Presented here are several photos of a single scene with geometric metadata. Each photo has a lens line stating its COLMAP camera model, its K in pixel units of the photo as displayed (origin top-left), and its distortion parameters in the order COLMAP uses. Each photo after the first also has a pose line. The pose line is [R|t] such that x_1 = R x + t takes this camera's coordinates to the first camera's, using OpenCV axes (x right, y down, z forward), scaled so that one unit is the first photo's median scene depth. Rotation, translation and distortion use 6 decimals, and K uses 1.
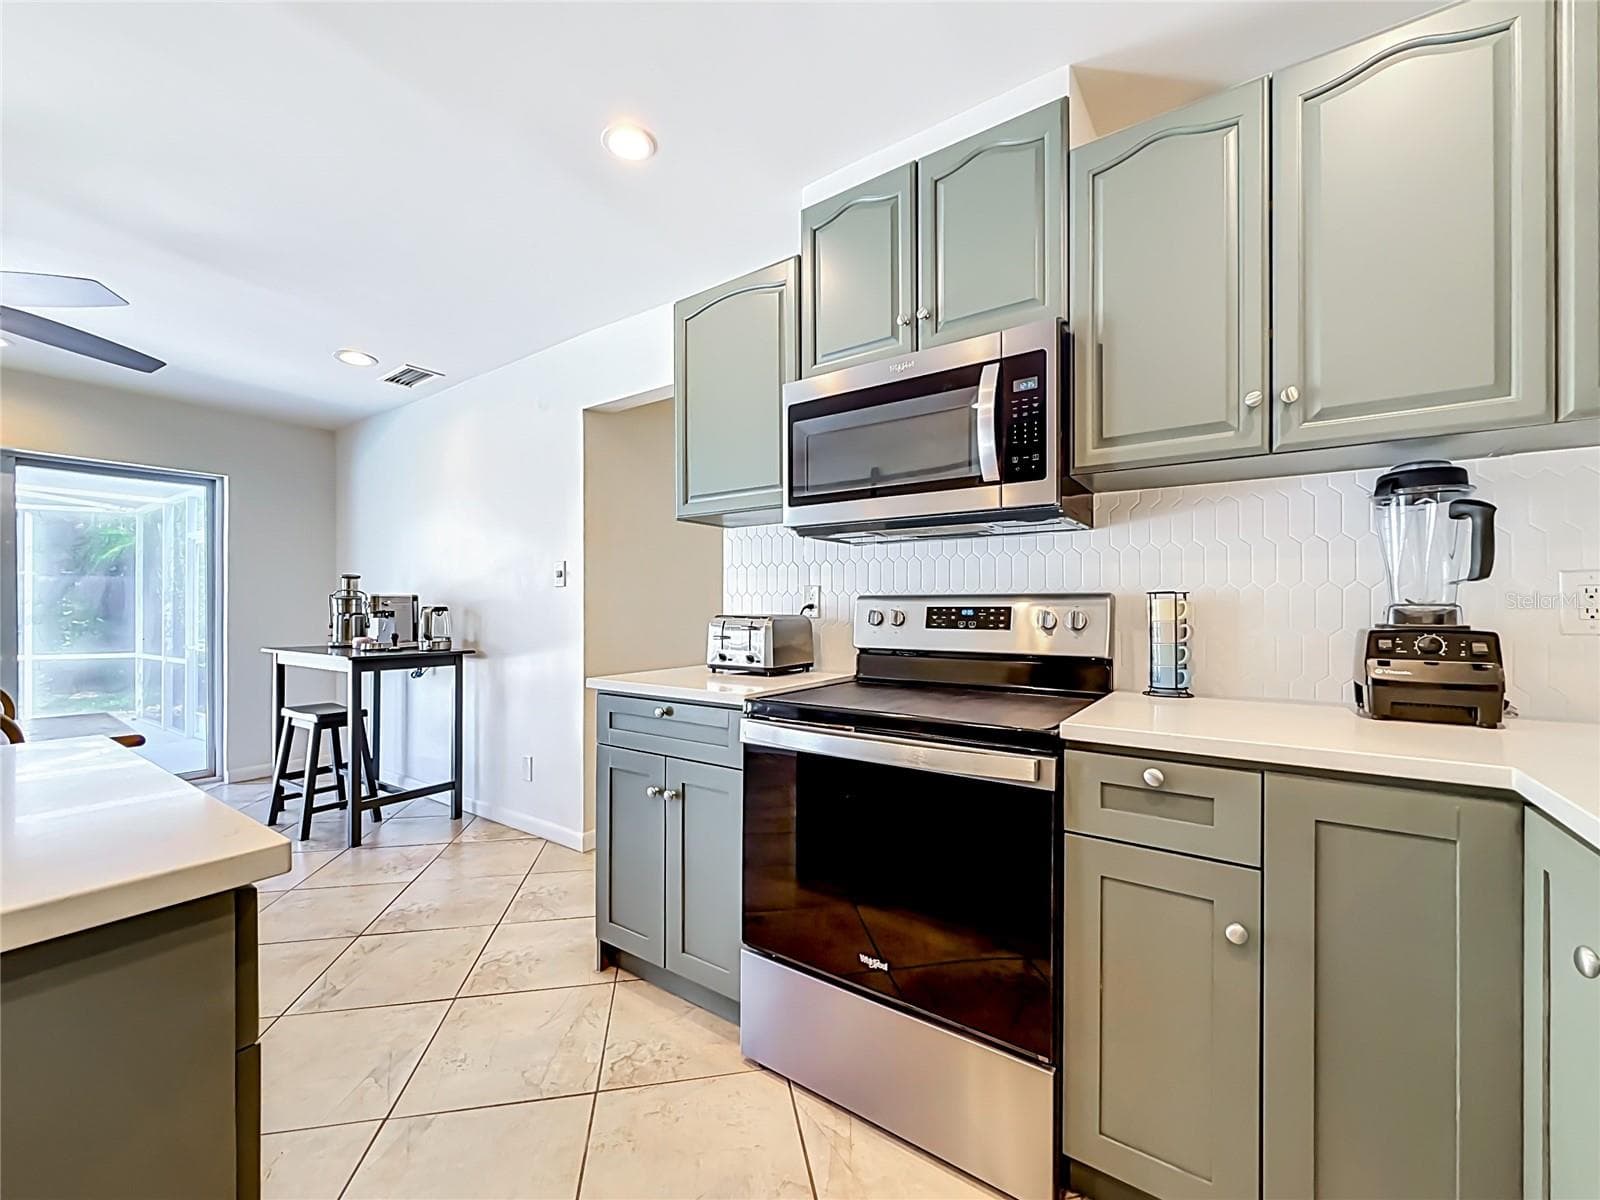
lens RADIAL K [[651.4, 0, 795.1], [0, 651.4, 603.9], [0, 0, 1]] dist [0.000976, 0.000282]
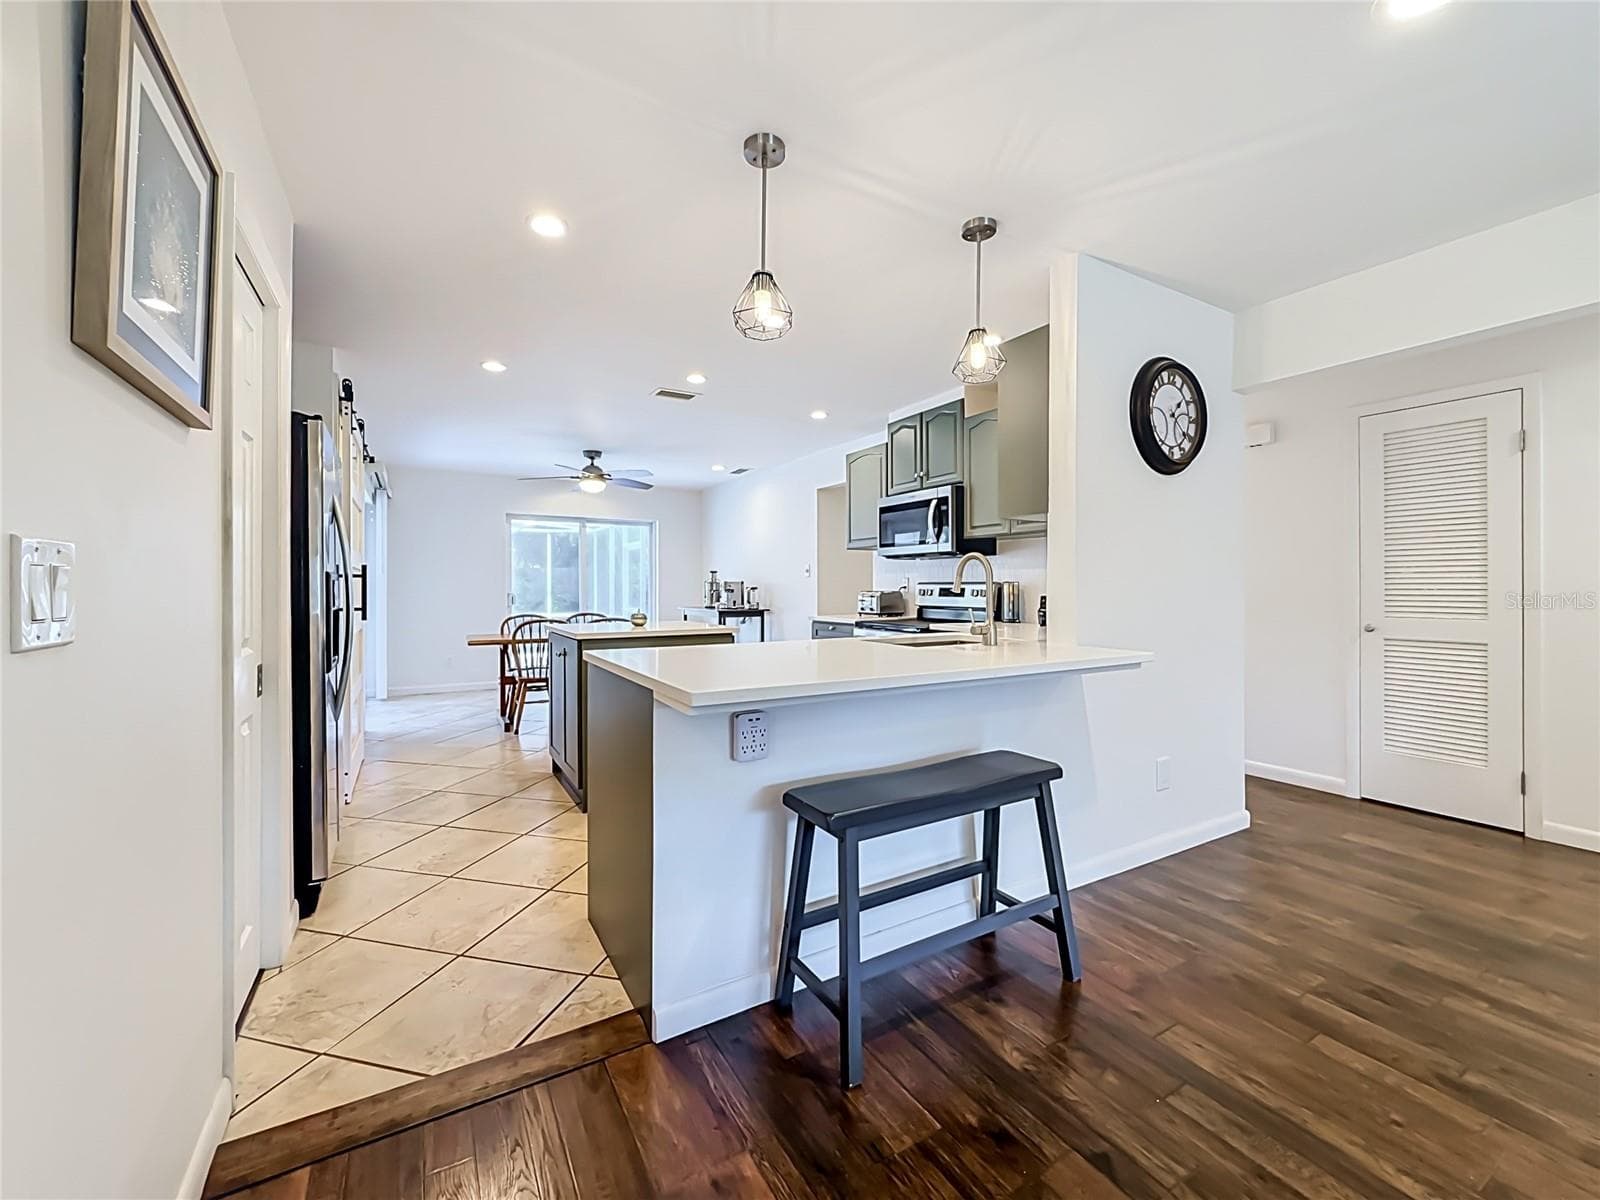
lens RADIAL K [[651.4, 0, 797.0], [0, 651.4, 589.1], [0, 0, 1]] dist [0.000976, 0.000282]
pose [[0.912460, 0.000484, -0.409165, 0.729926], [0.003473, 0.999954, 0.008927, -0.012851], [0.409150, -0.009566, 0.912417, -1.427339]]
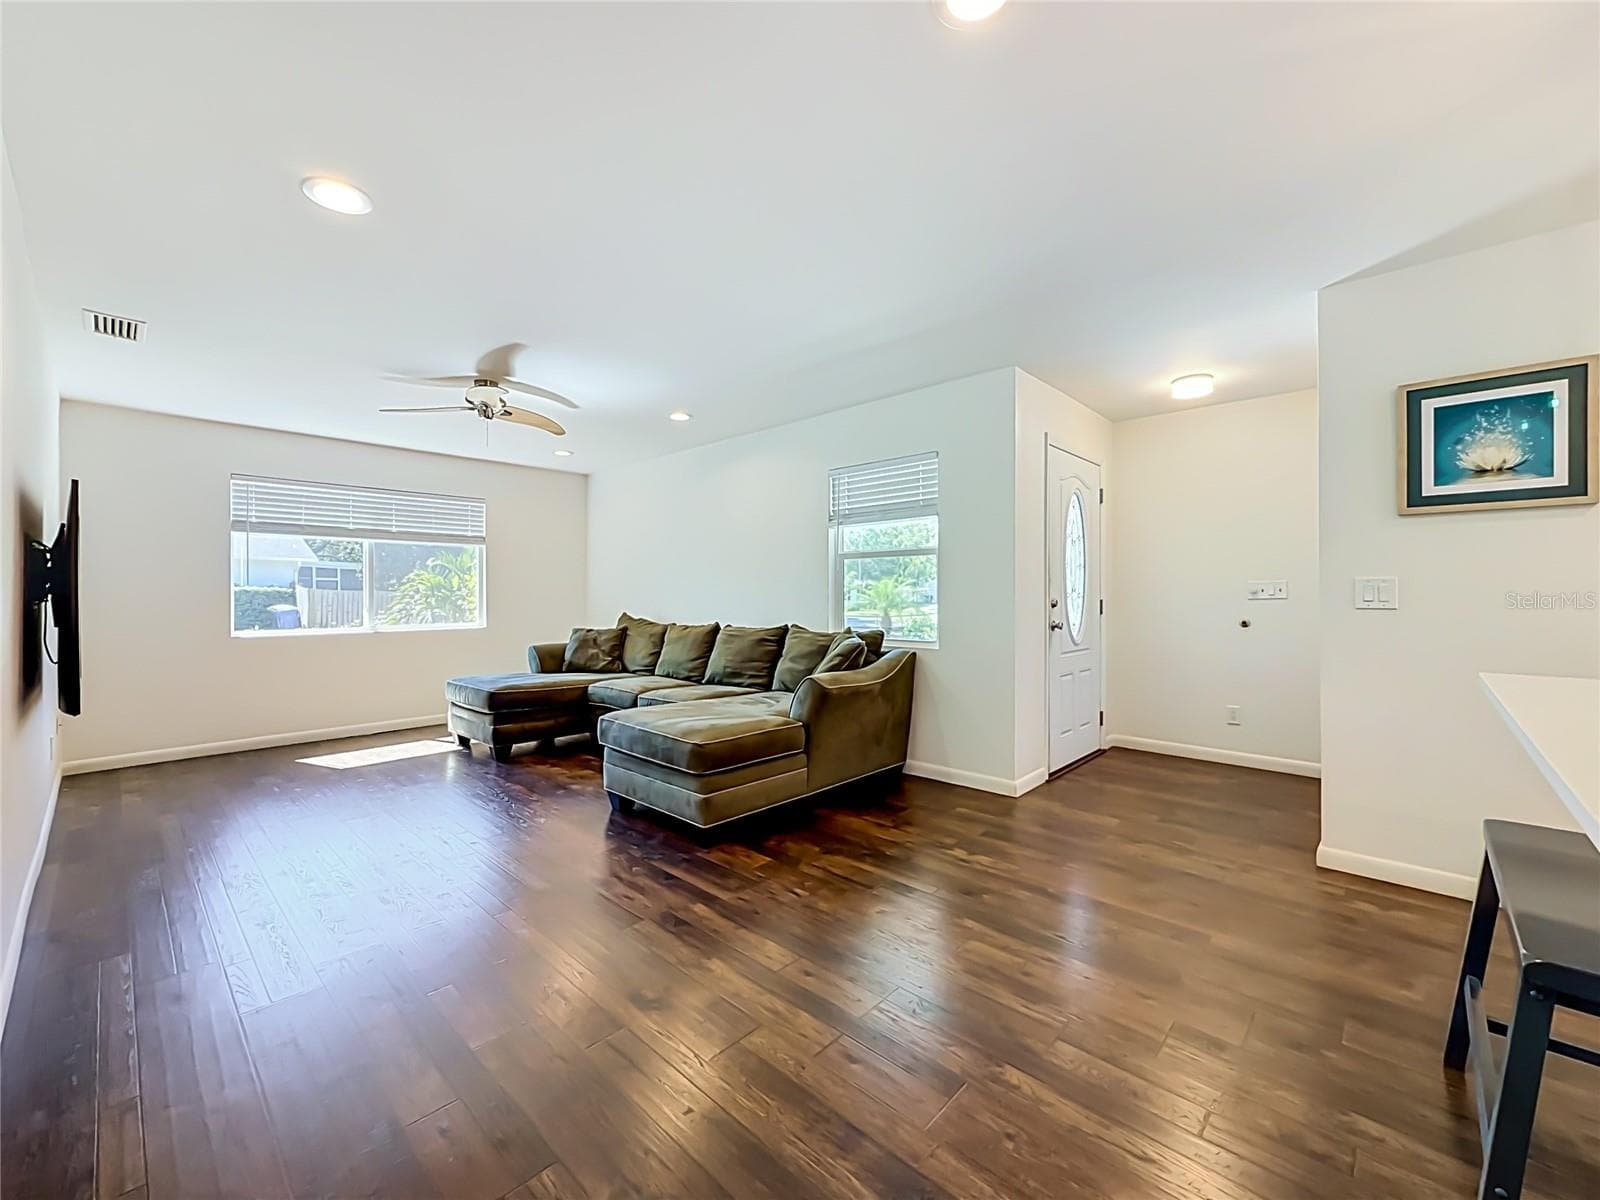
lens RADIAL K [[651.4, 0, 802.1], [0, 651.4, 596.0], [0, 0, 1]] dist [0.000976, 0.000282]
pose [[-0.991030, 0.001930, 0.133629, 1.190174], [0.001617, 0.999996, -0.002448, 0.001392], [-0.133633, -0.002210, -0.991028, 0.314125]]
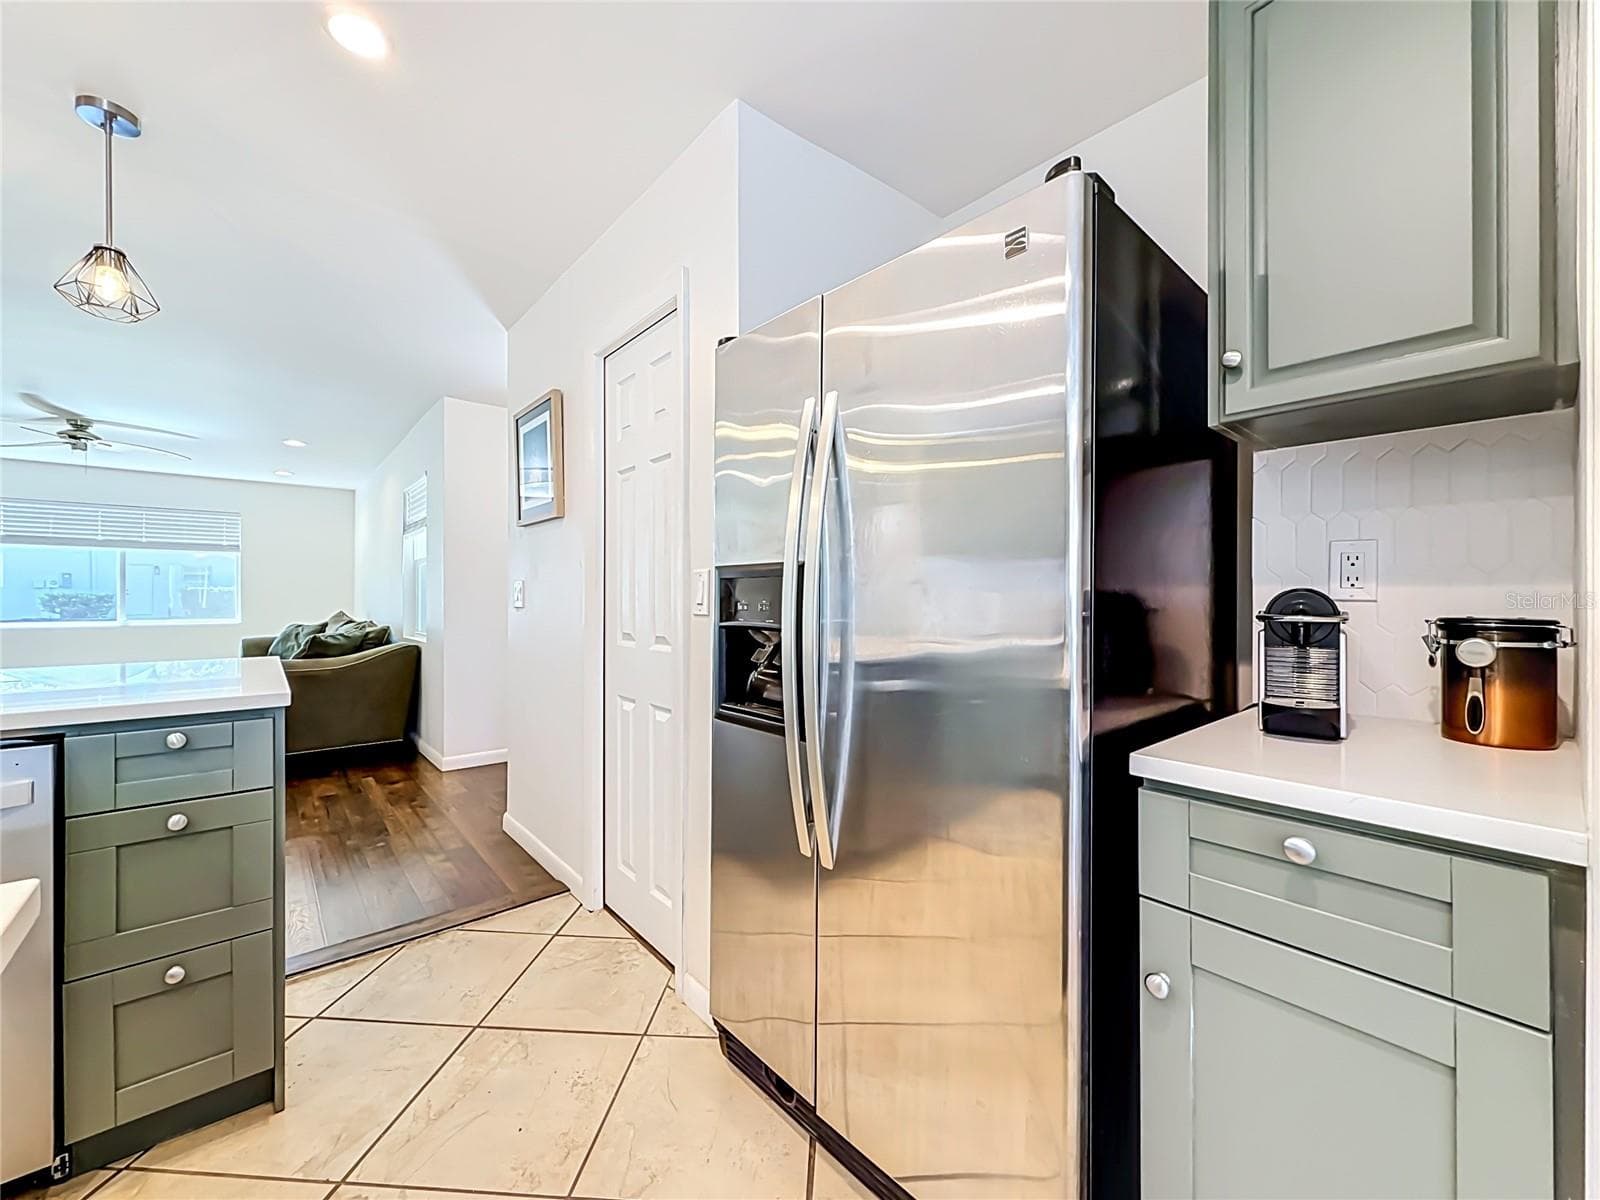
lens RADIAL K [[651.4, 0, 794.8], [0, 651.4, 601.3], [0, 0, 1]] dist [0.000976, 0.000282]
pose [[-0.966830, -0.002079, 0.255412, -0.924399], [-0.001205, 0.999993, 0.003580, 0.004403], [-0.255417, 0.003154, -0.966826, 0.128293]]
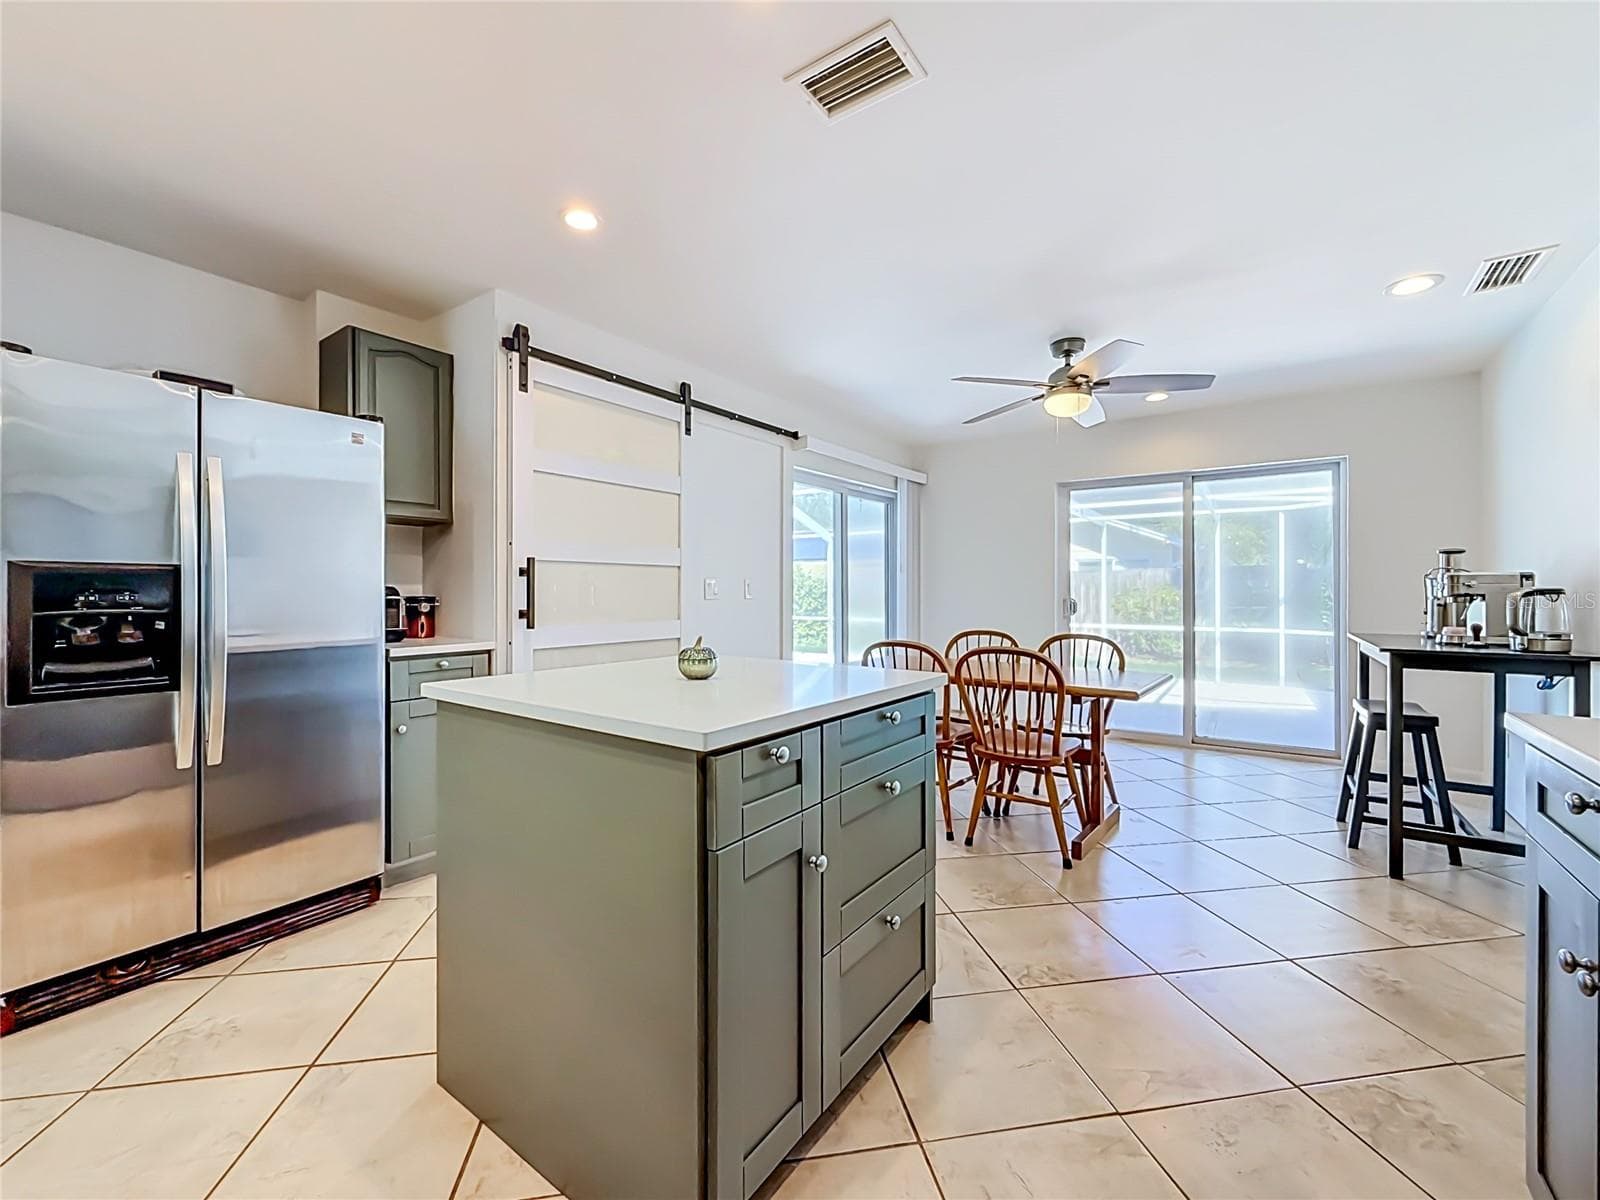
lens RADIAL K [[651.4, 0, 795.6], [0, 651.4, 591.0], [0, 0, 1]] dist [0.000976, 0.000282]
pose [[-0.005288, 0.000589, -0.999986, 0.265223], [0.003470, 0.999994, 0.000571, 0.007622], [0.999980, -0.003467, -0.005290, 0.405711]]
